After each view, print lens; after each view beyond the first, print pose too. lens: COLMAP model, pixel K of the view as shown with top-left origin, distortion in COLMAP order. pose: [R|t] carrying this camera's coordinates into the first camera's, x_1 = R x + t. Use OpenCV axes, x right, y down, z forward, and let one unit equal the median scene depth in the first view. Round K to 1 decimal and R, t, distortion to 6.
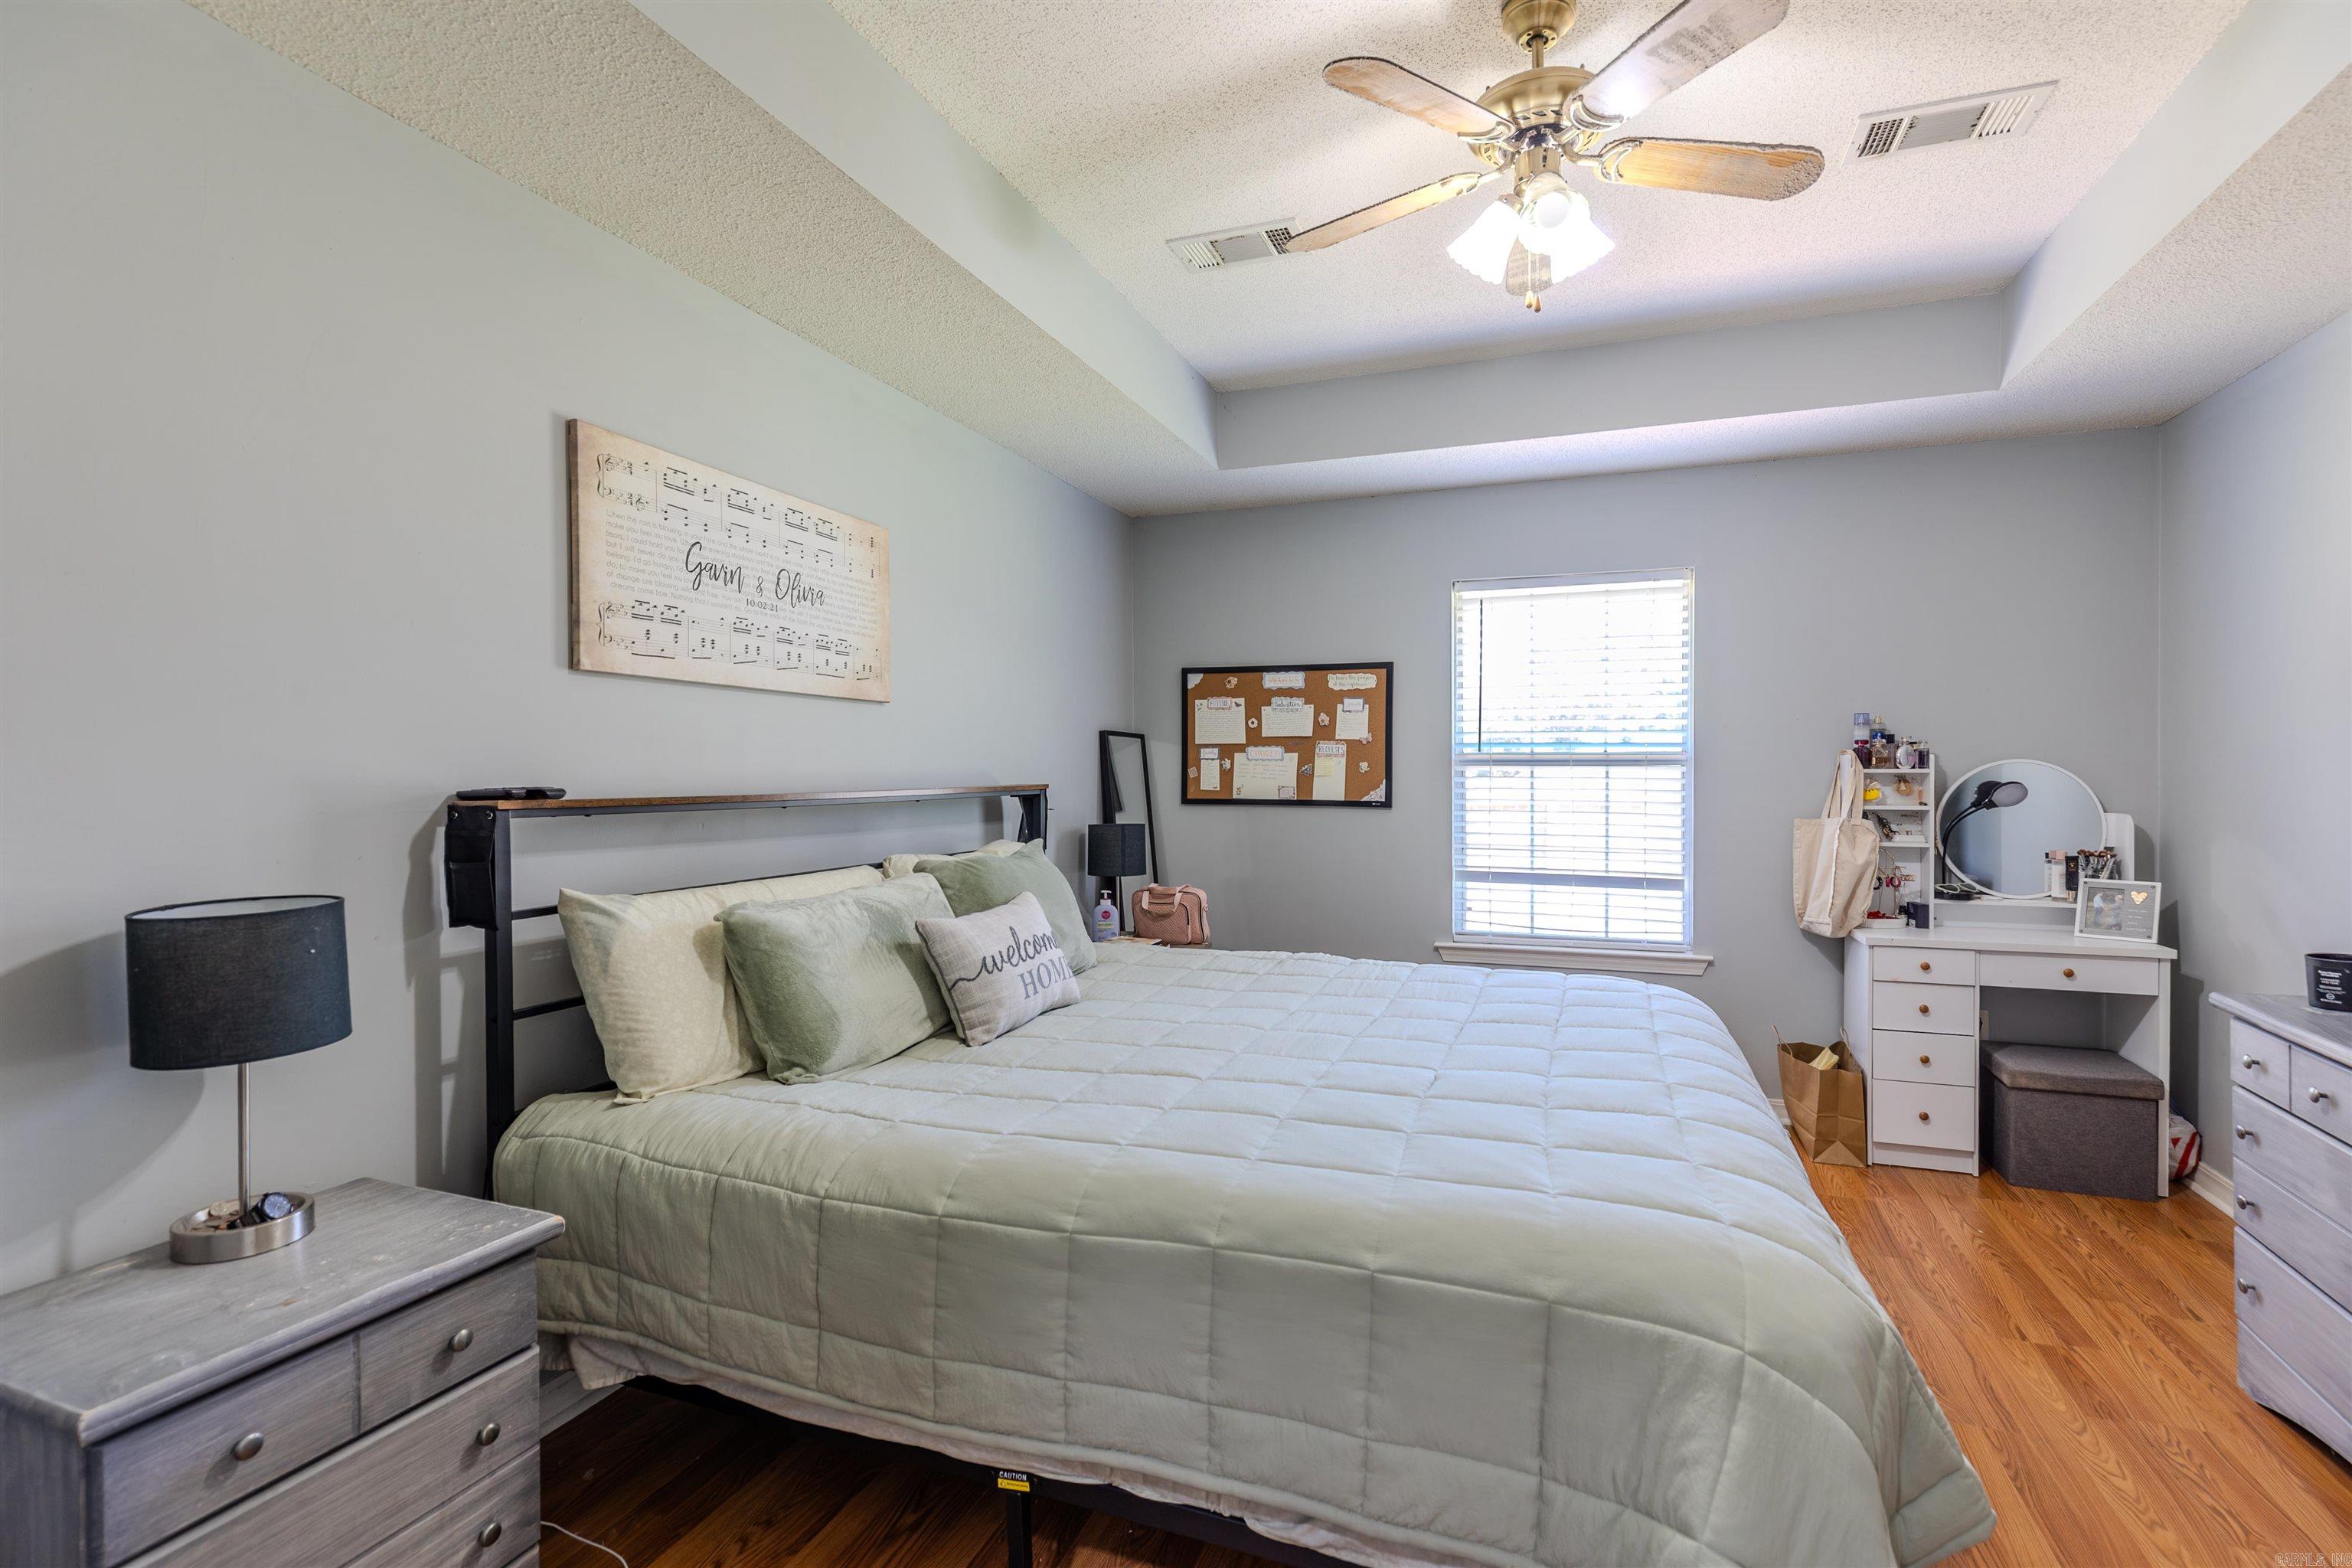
lens RADIAL K [[1089.5, 0, 1176.0], [0, 1089.5, 784.0], [0, 0, 1]] dist [0.003874, 0.000519]
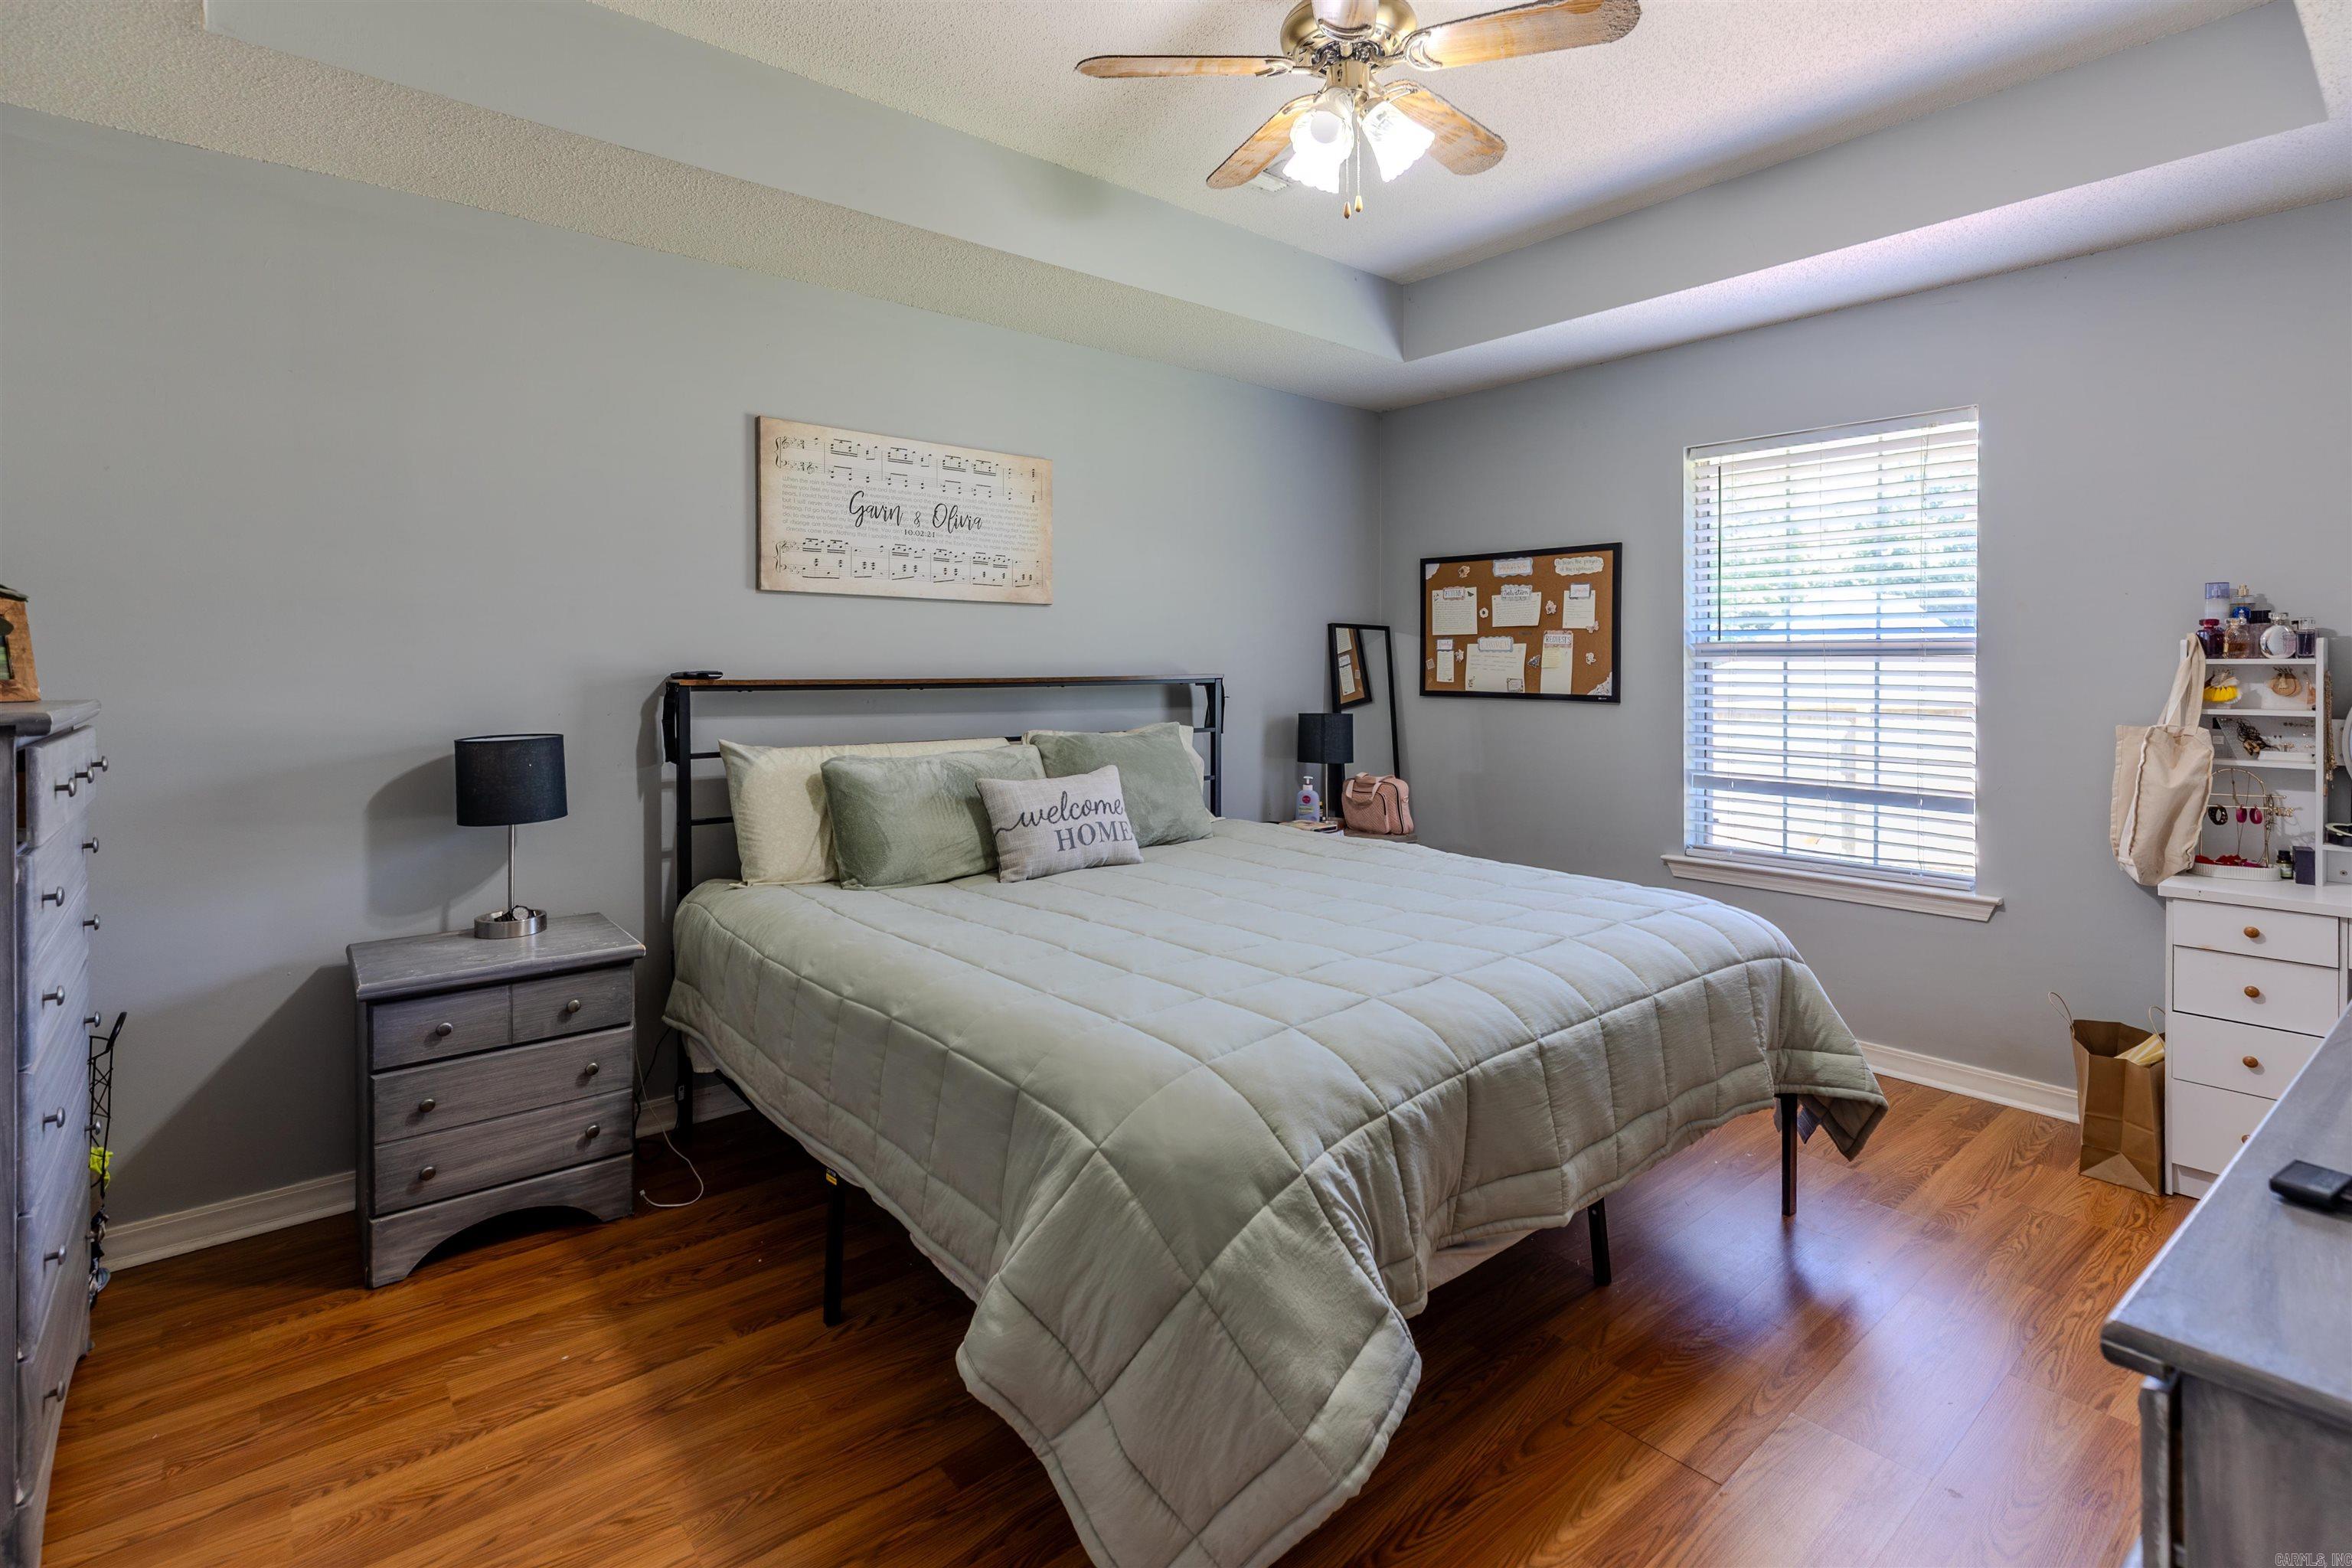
lens RADIAL K [[1099.2, 0, 1115.2], [0, 1099.2, 672.2], [0, 0, 1]] dist [0.020731, -0.016390]
pose [[0.860758, 0.004785, -0.508991, 0.380536], [-0.007586, 0.999965, -0.003428, 0.003239], [0.508957, 0.006812, 0.860765, -0.007217]]
